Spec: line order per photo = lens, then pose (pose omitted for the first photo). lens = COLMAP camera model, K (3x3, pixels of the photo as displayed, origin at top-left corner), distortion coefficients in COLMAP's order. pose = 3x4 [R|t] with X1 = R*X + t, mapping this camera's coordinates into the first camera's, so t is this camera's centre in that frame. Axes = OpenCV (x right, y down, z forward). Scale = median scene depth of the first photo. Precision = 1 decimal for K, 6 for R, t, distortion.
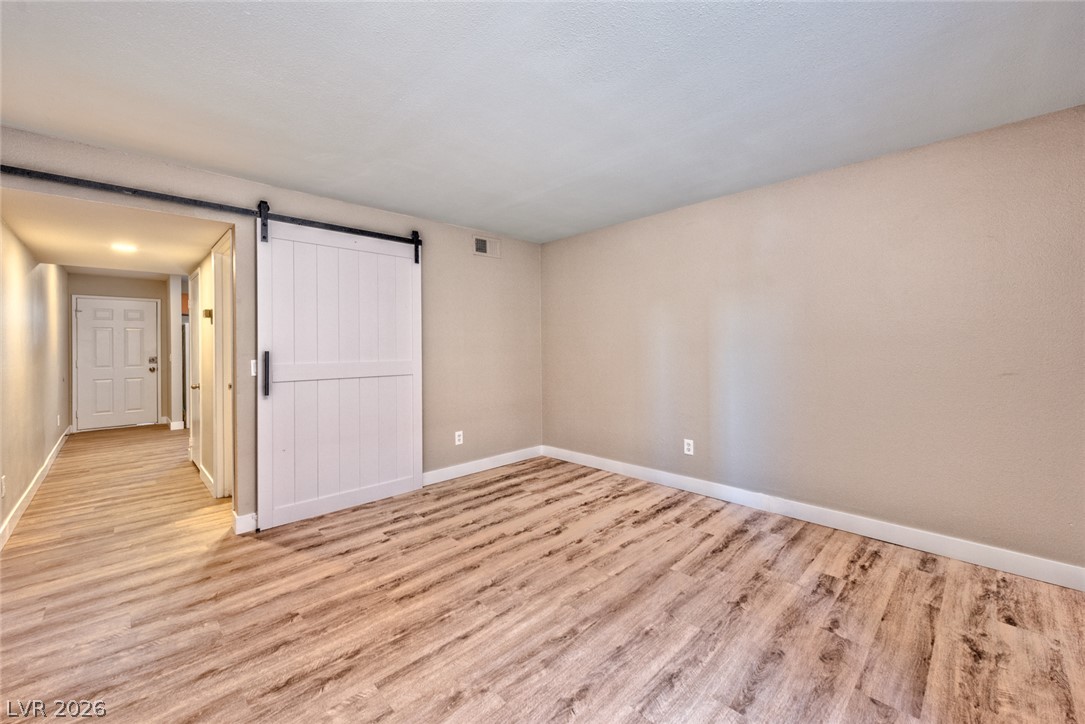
lens RADIAL K [[434.8, 0, 545.0], [0, 434.8, 351.7], [0, 0, 1]] dist [0.000521, -0.000103]
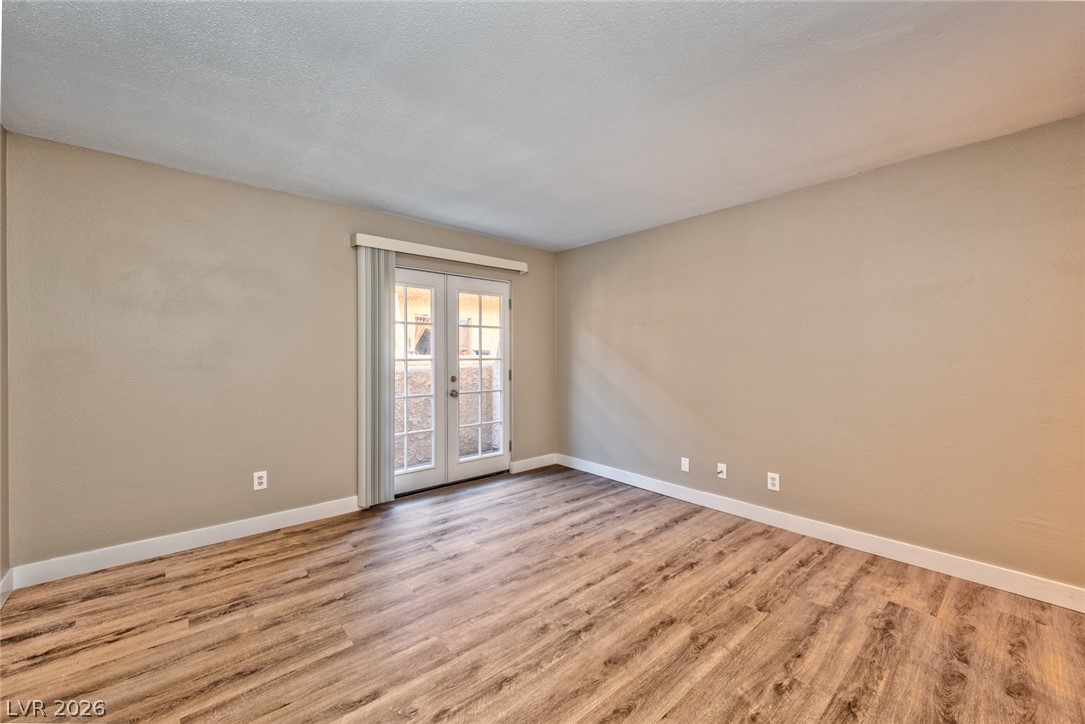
lens RADIAL K [[434.8, 0, 541.5], [0, 434.8, 357.9], [0, 0, 1]] dist [0.000521, -0.000103]
pose [[-0.998610, 0.009238, 0.051901, -0.104916], [0.010454, 0.999676, 0.023217, -0.029321], [-0.051669, 0.023727, -0.998382, 1.998010]]
